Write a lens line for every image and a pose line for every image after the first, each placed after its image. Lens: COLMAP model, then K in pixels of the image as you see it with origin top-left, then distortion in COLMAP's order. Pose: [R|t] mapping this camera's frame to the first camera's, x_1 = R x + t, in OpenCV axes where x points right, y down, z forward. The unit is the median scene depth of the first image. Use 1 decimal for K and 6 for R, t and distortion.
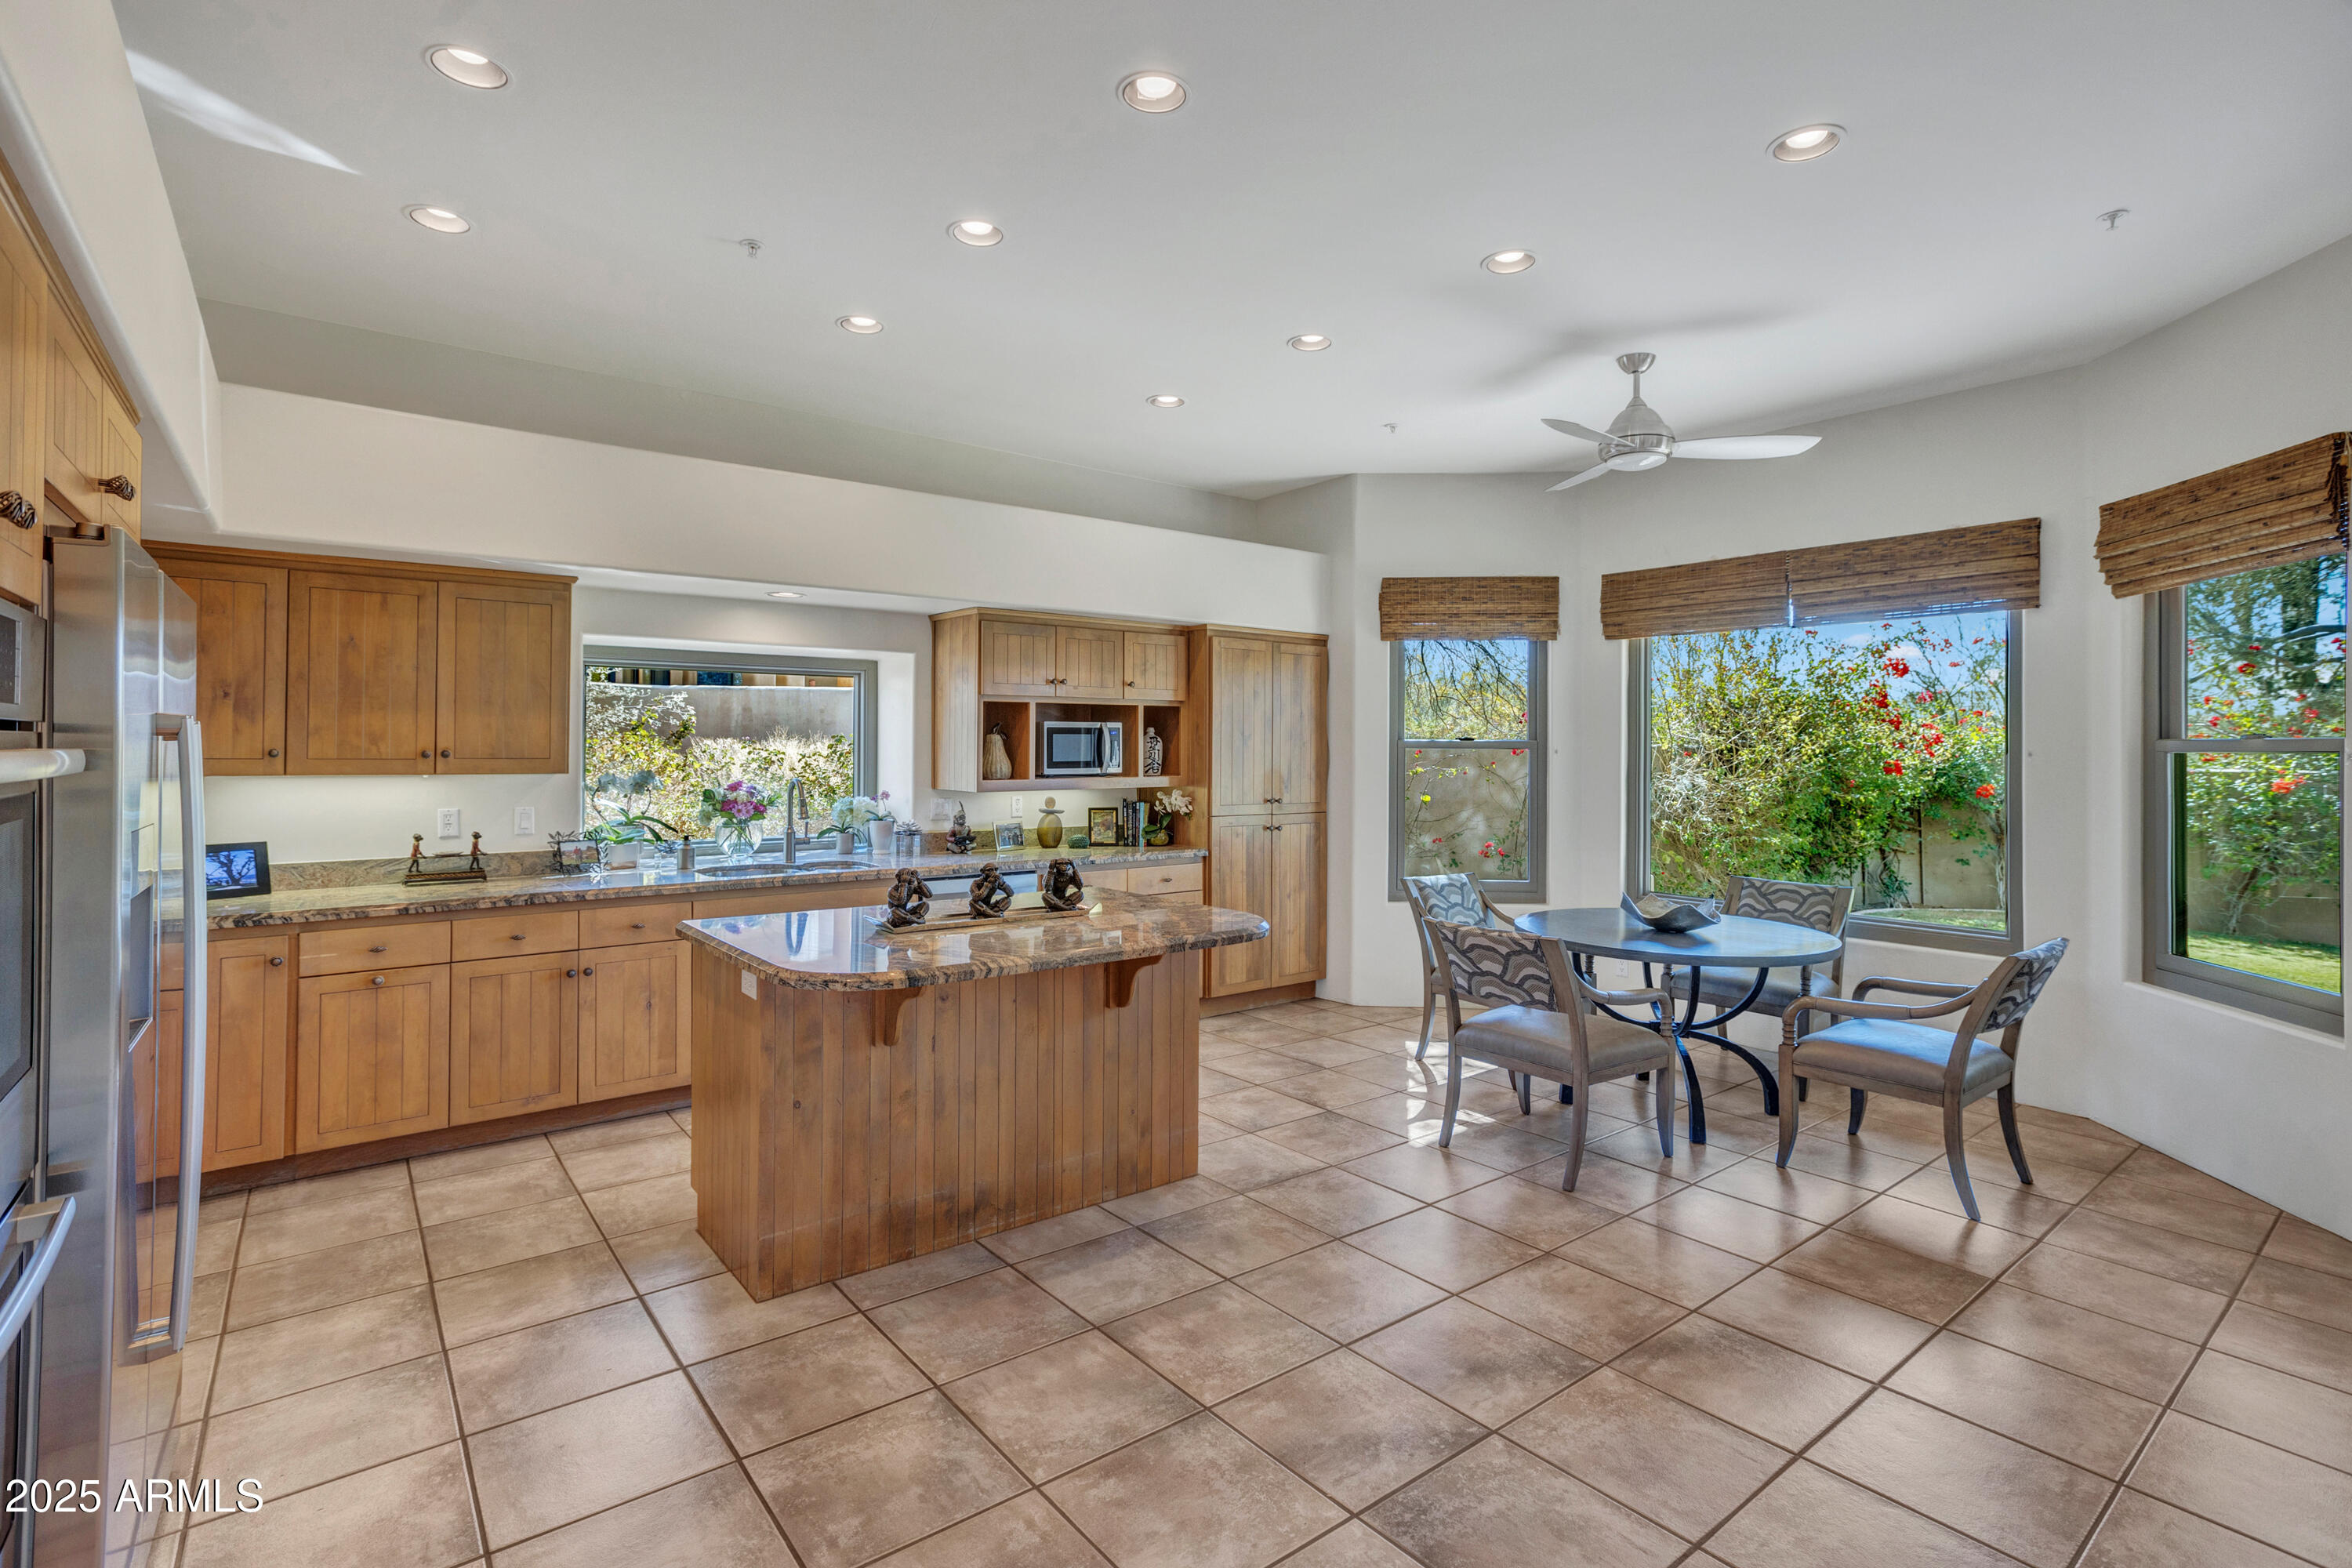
lens RADIAL K [[1104.8, 0, 1181.3], [0, 1104.8, 768.7], [0, 0, 1]] dist [-0.031923, 0.010472]
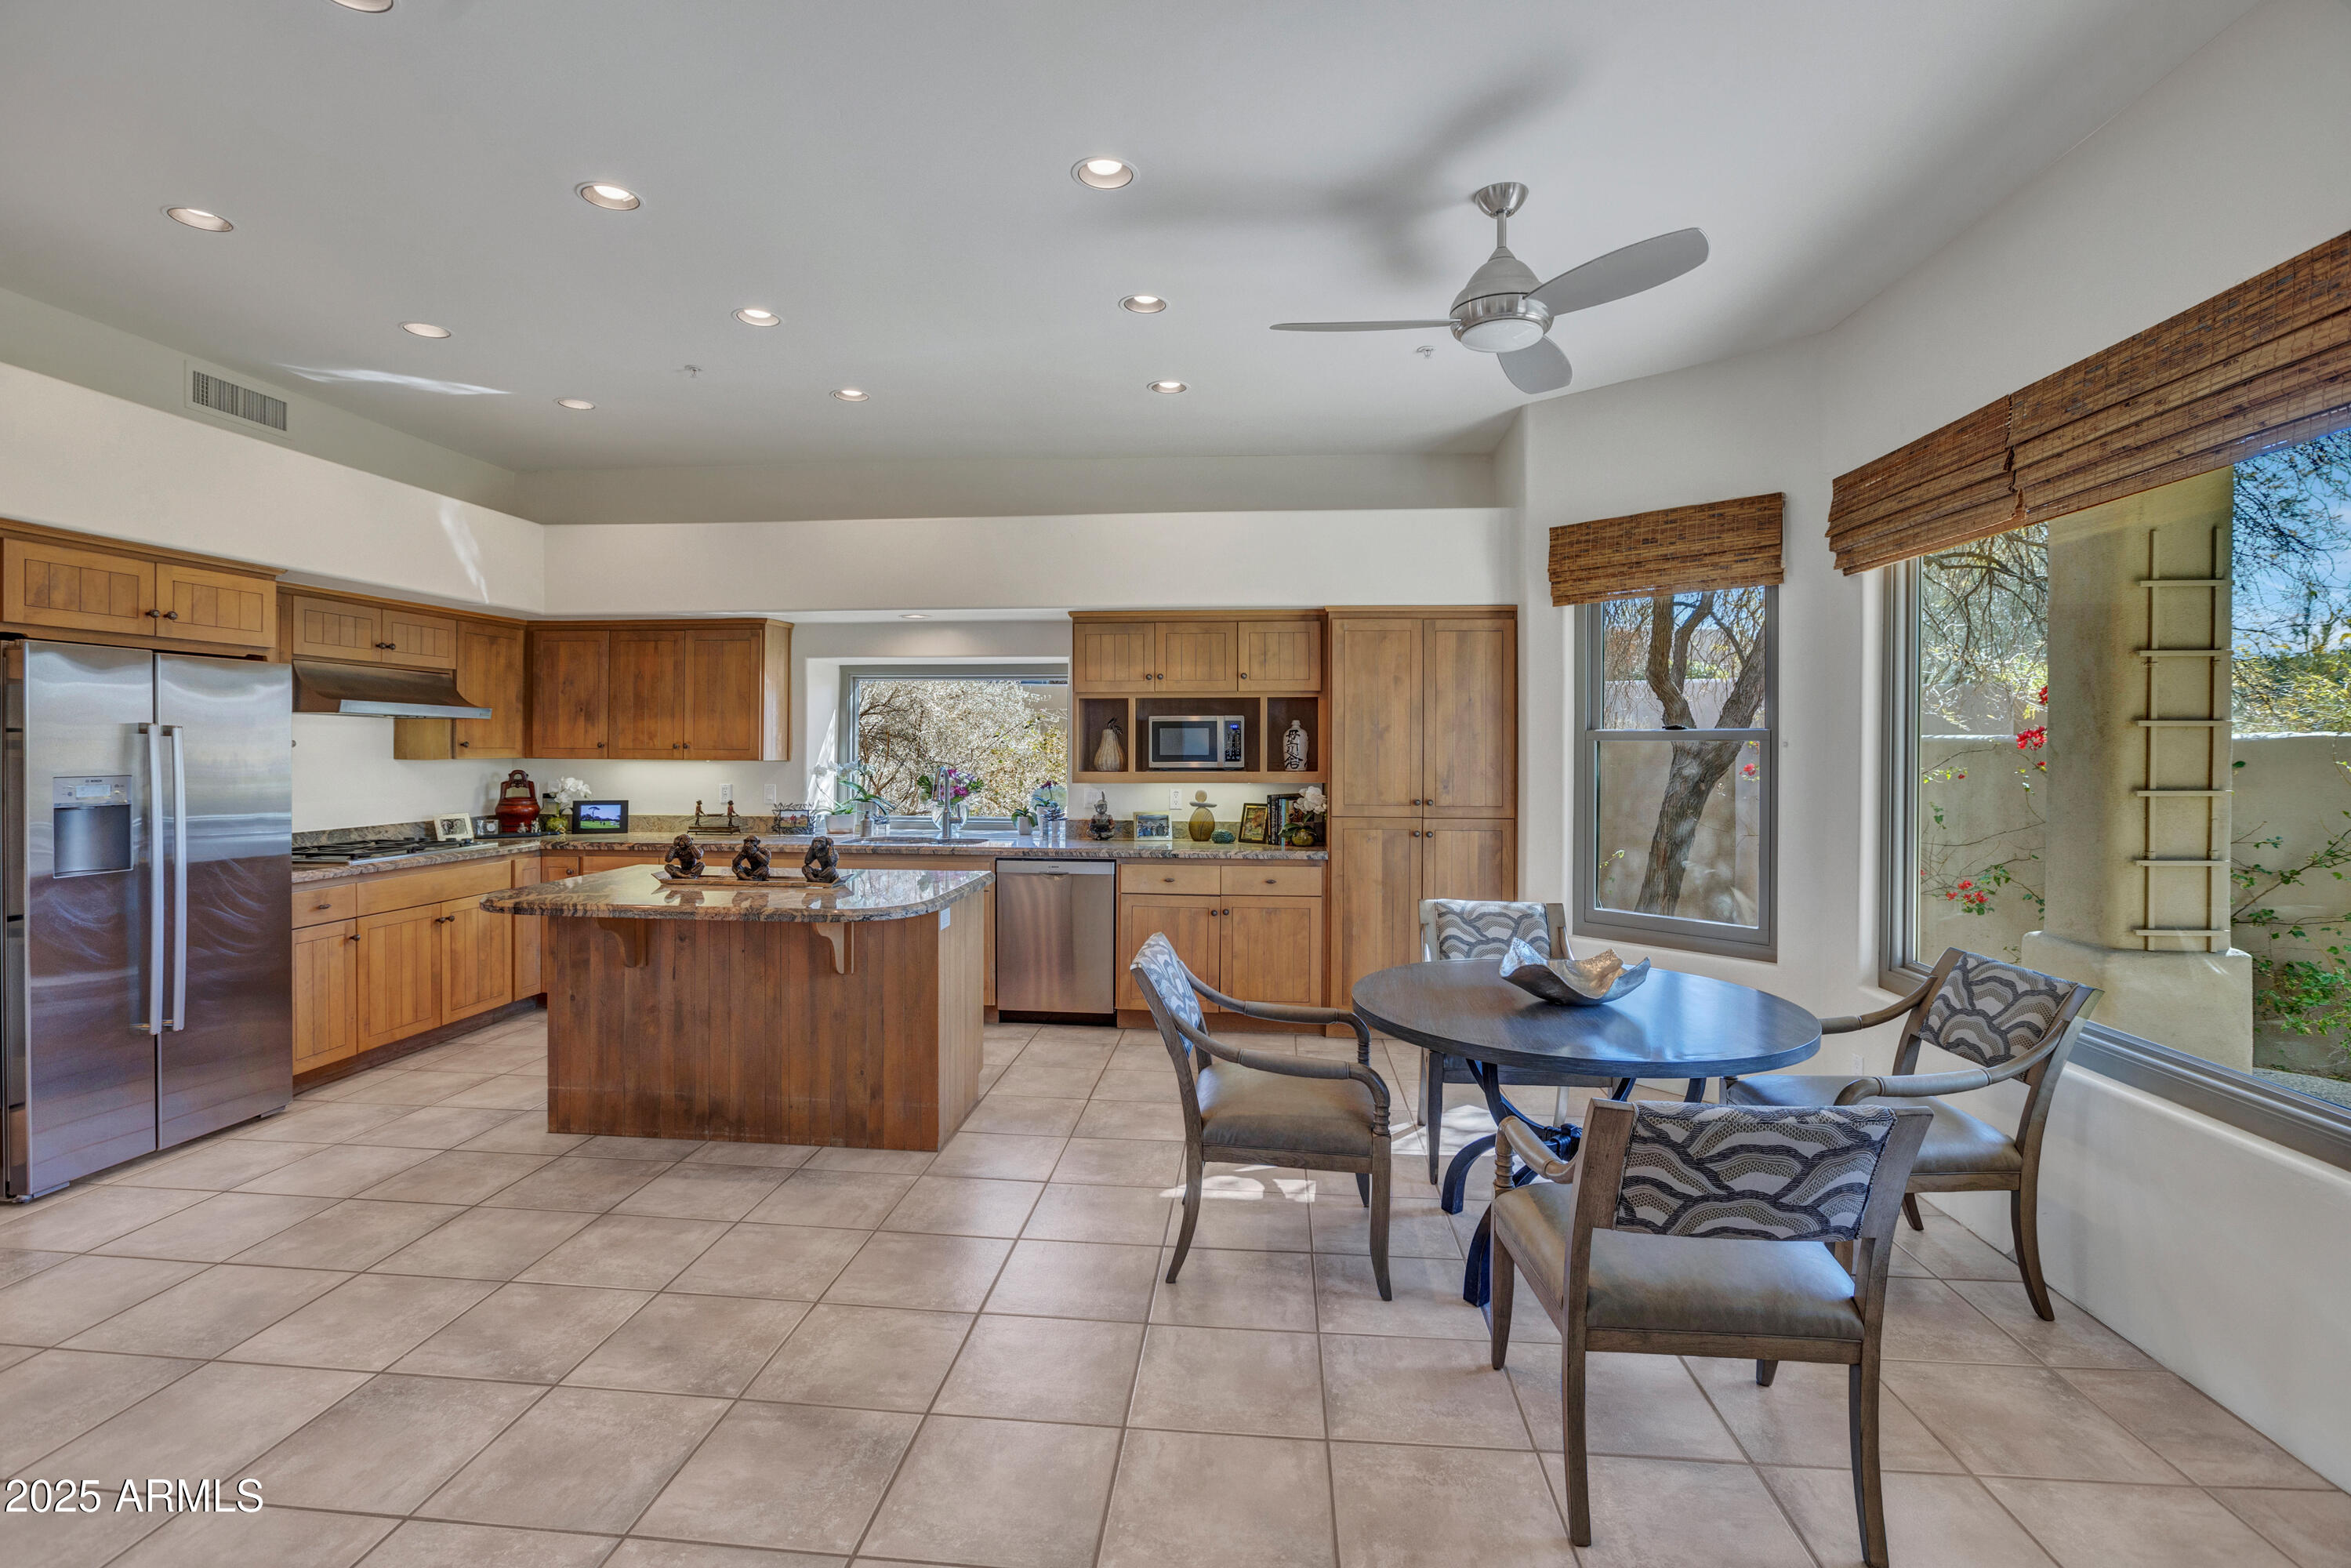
lens RADIAL K [[1104.4, 0, 1166.9], [0, 1104.4, 753.4], [0, 0, 1]] dist [-0.031923, 0.010472]
pose [[0.728802, 0.003436, -0.684716, 0.687781], [-0.012348, 0.999891, -0.008125, 0.000343], [0.684614, 0.014376, 0.728764, 0.305132]]
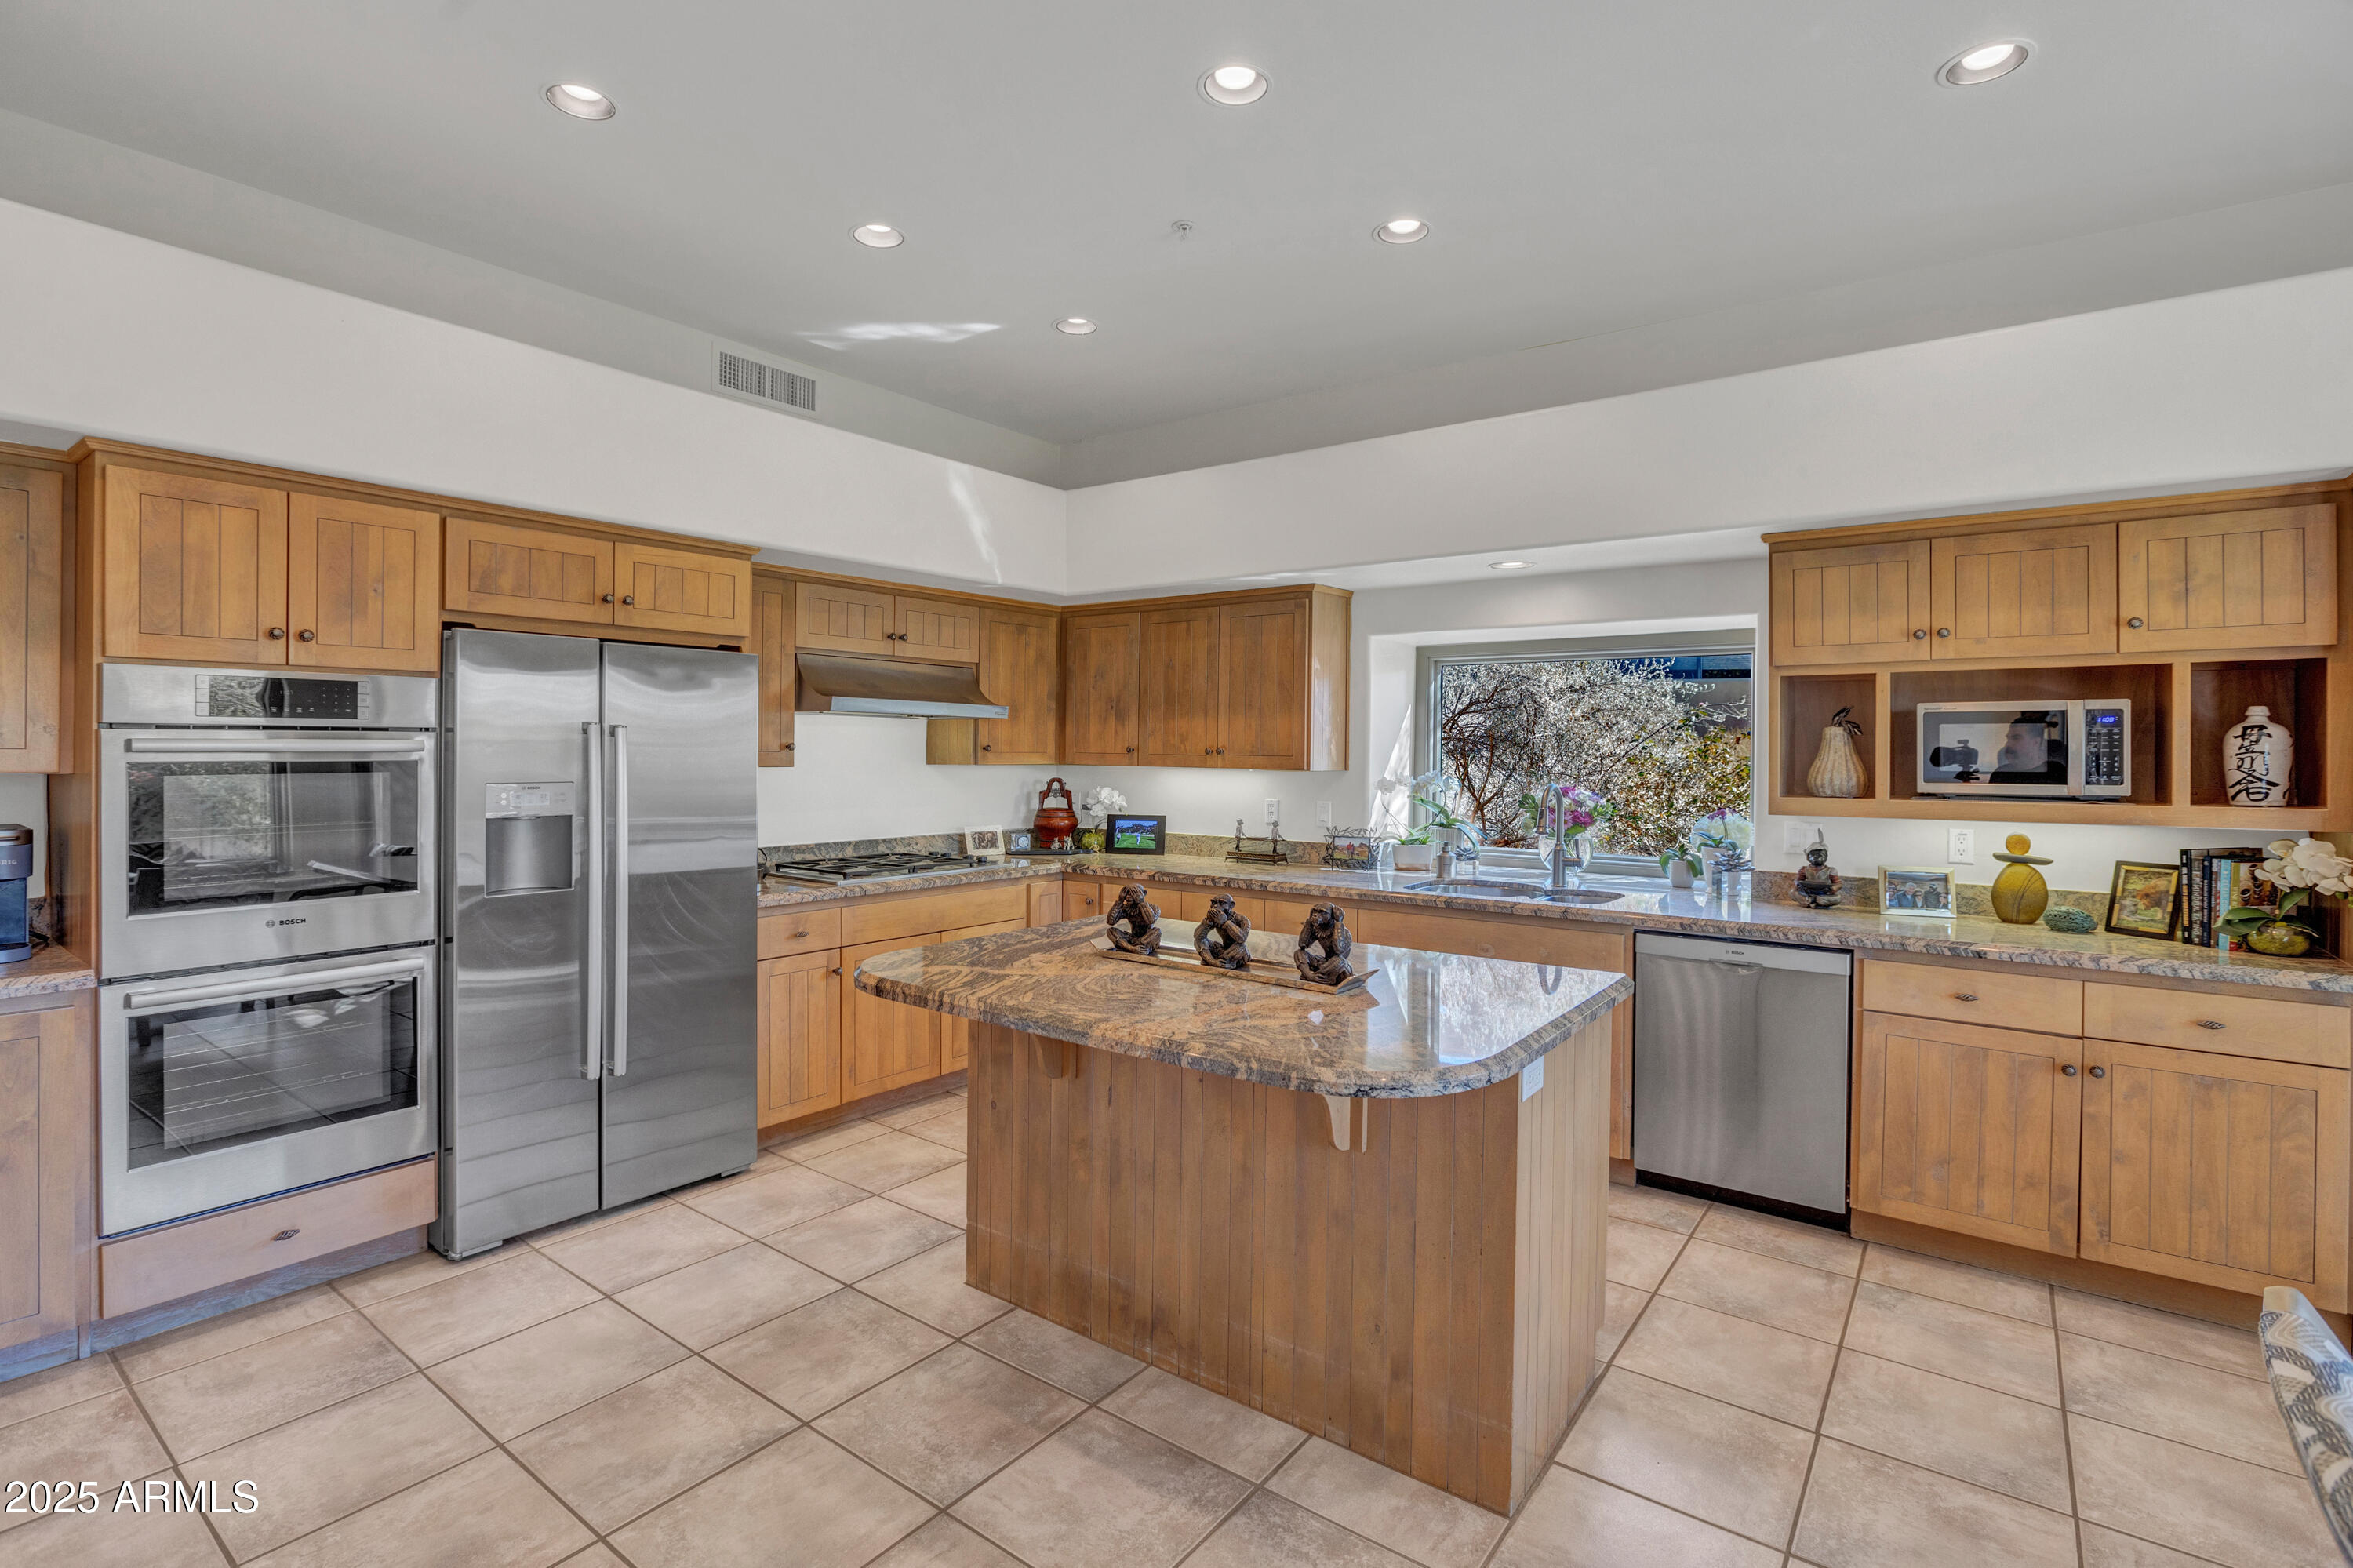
lens RADIAL K [[1105.4, 0, 1172.0], [0, 1105.4, 748.0], [0, 0, 1]] dist [-0.031923, 0.010472]
pose [[0.261848, -0.001818, -0.965107, 0.388866], [-0.023166, 0.999698, -0.008169, -0.005159], [0.964831, 0.024497, 0.261727, 0.537282]]
